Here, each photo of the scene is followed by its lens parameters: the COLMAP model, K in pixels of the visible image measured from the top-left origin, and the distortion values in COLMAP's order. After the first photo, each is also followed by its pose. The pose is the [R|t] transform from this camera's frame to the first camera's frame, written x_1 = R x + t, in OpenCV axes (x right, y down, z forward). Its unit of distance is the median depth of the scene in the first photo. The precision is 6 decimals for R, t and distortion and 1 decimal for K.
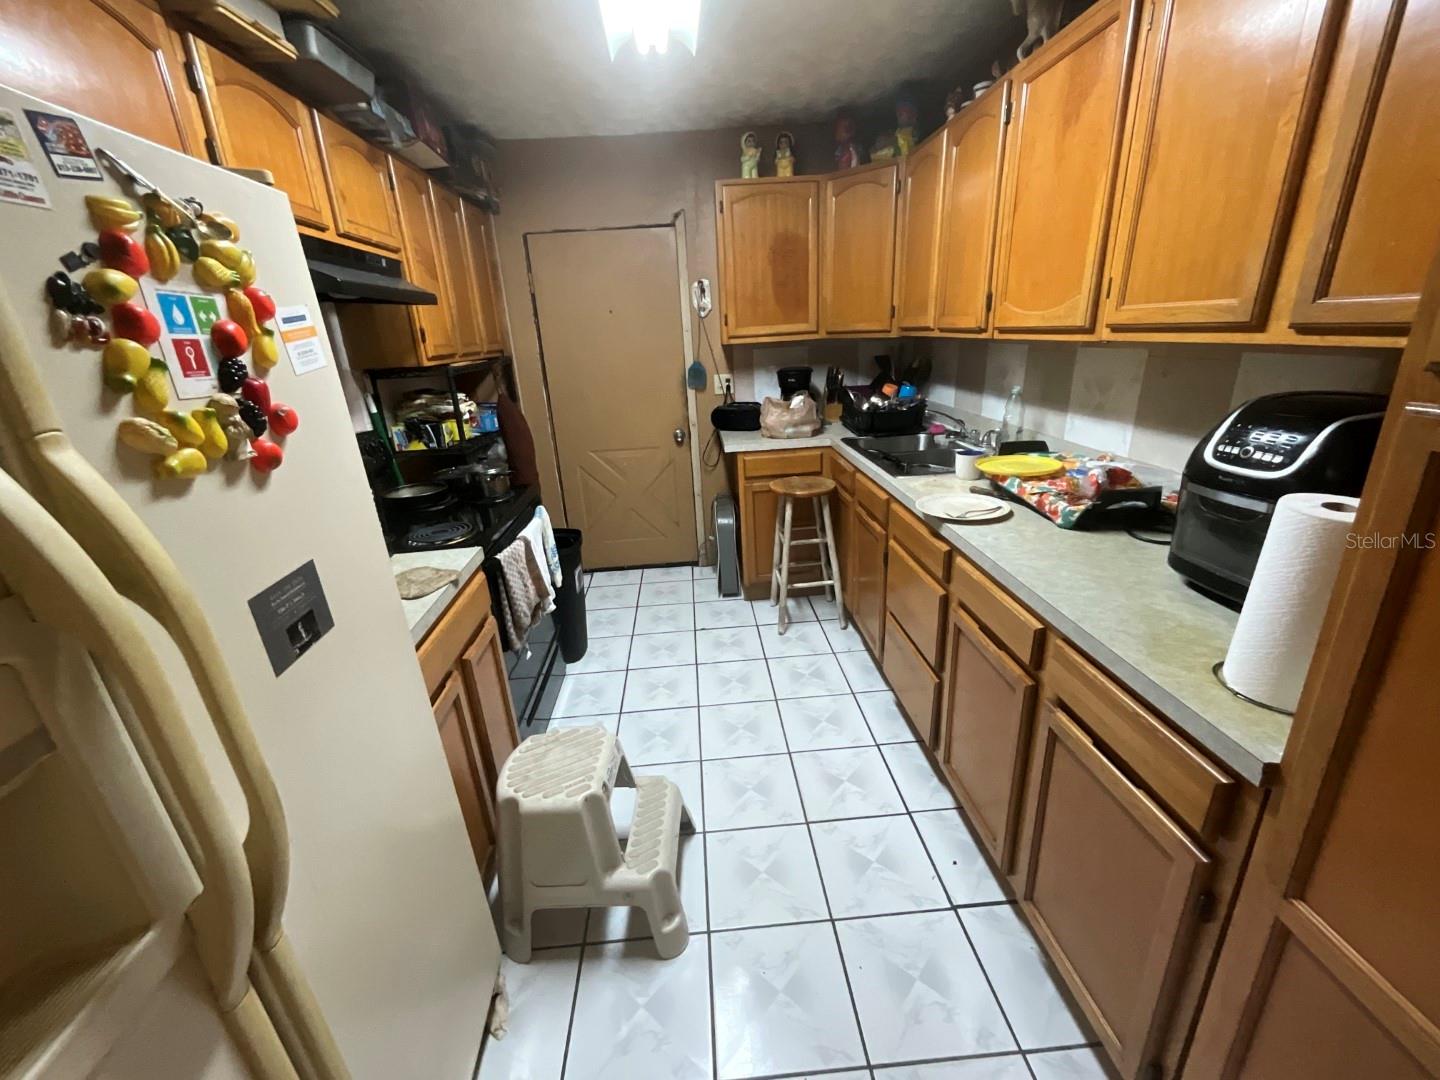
lens RADIAL K [[585.7, 0, 722.4], [0, 585.7, 538.2], [0, 0, 1]] dist [-0.001752, 0.000033]
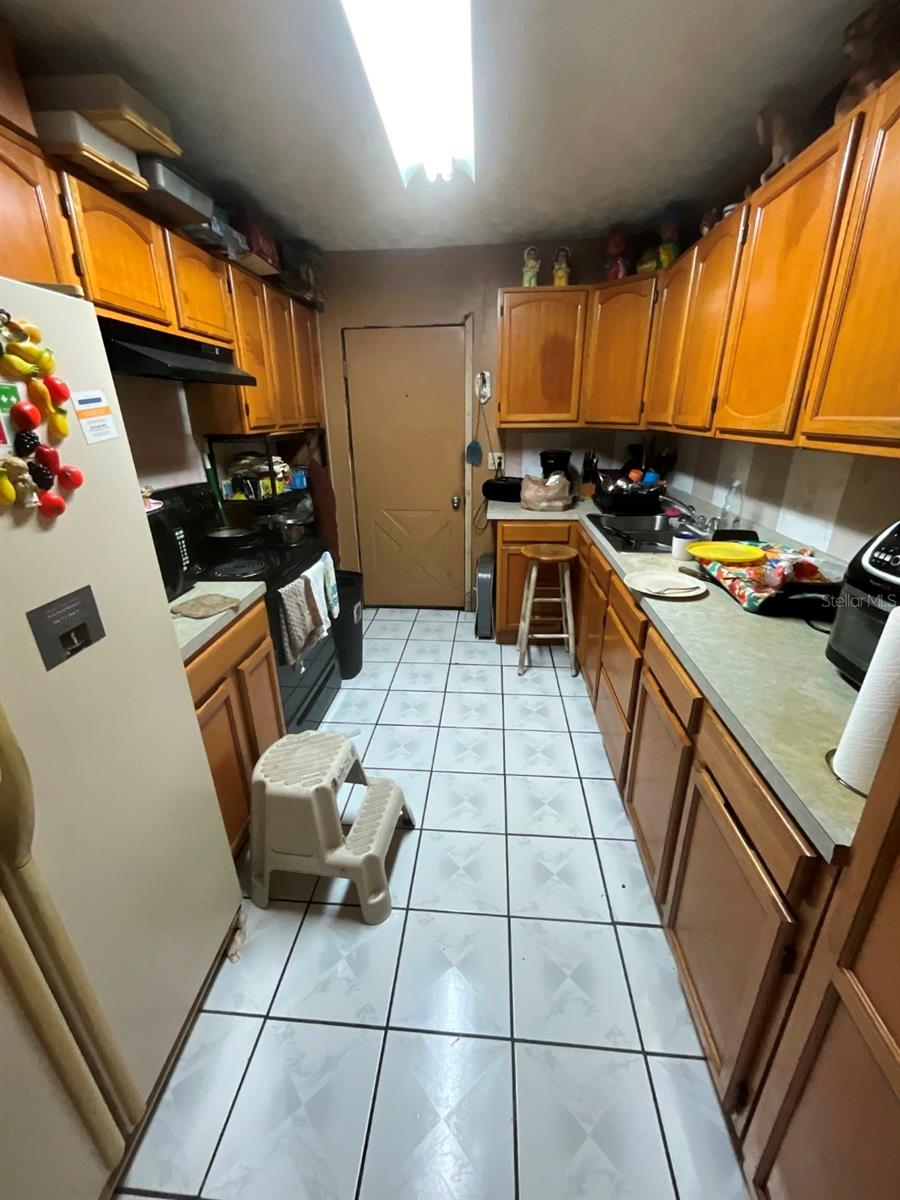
lens RADIAL K [[488.1, 0, 456.7], [0, 488.1, 598.1], [0, 0, 1]] dist [-0.001752, 0.000033]
pose [[0.988971, 0.092058, -0.116021, 0.122228], [-0.088884, 0.995520, 0.032246, -0.021248], [0.118470, -0.021578, 0.992723, 0.001969]]
